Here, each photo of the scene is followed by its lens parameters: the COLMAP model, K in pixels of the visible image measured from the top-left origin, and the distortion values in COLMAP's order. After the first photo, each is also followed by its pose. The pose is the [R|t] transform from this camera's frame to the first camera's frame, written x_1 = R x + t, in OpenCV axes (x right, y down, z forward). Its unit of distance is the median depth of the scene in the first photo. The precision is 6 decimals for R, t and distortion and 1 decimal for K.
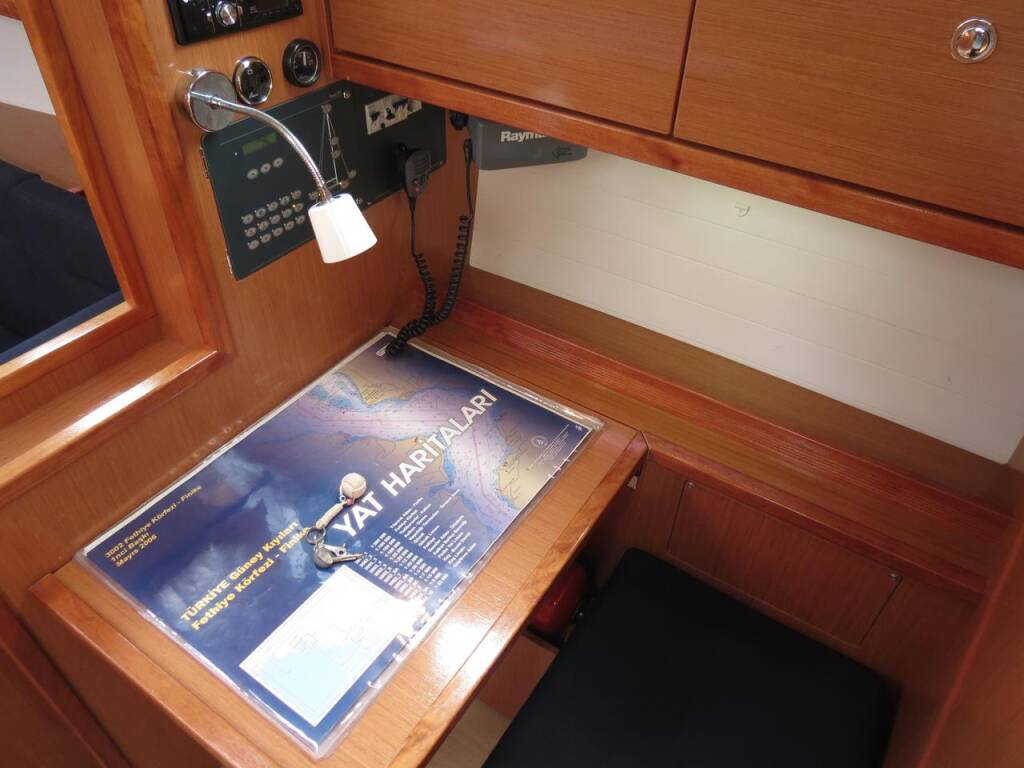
lens RADIAL K [[726.6, 0, 508.6], [0, 726.6, 384.6], [0, 0, 1]] dist [-0.012328, 0.001755]
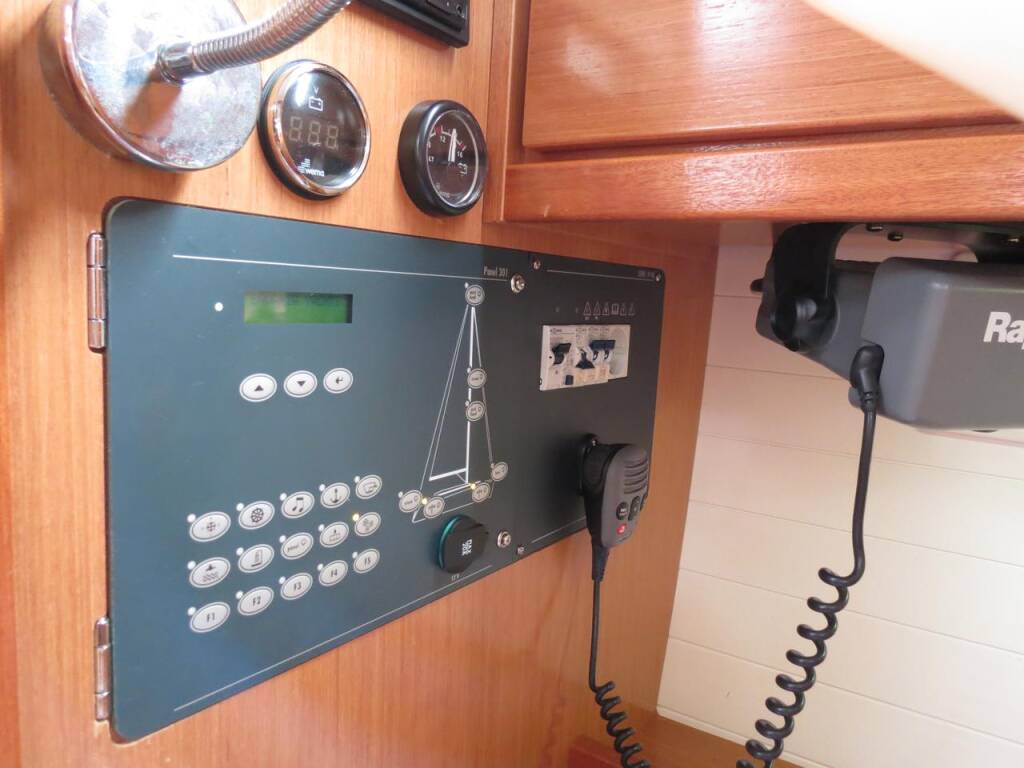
lens RADIAL K [[726.6, 0, 514.0], [0, 726.6, 385.0], [0, 0, 1]] dist [-0.012328, 0.001755]
pose [[0.999055, 0.028621, -0.032724, -0.211720], [-0.041948, 0.832311, -0.552719, -0.108711], [0.011417, 0.553570, 0.832725, 0.678178]]
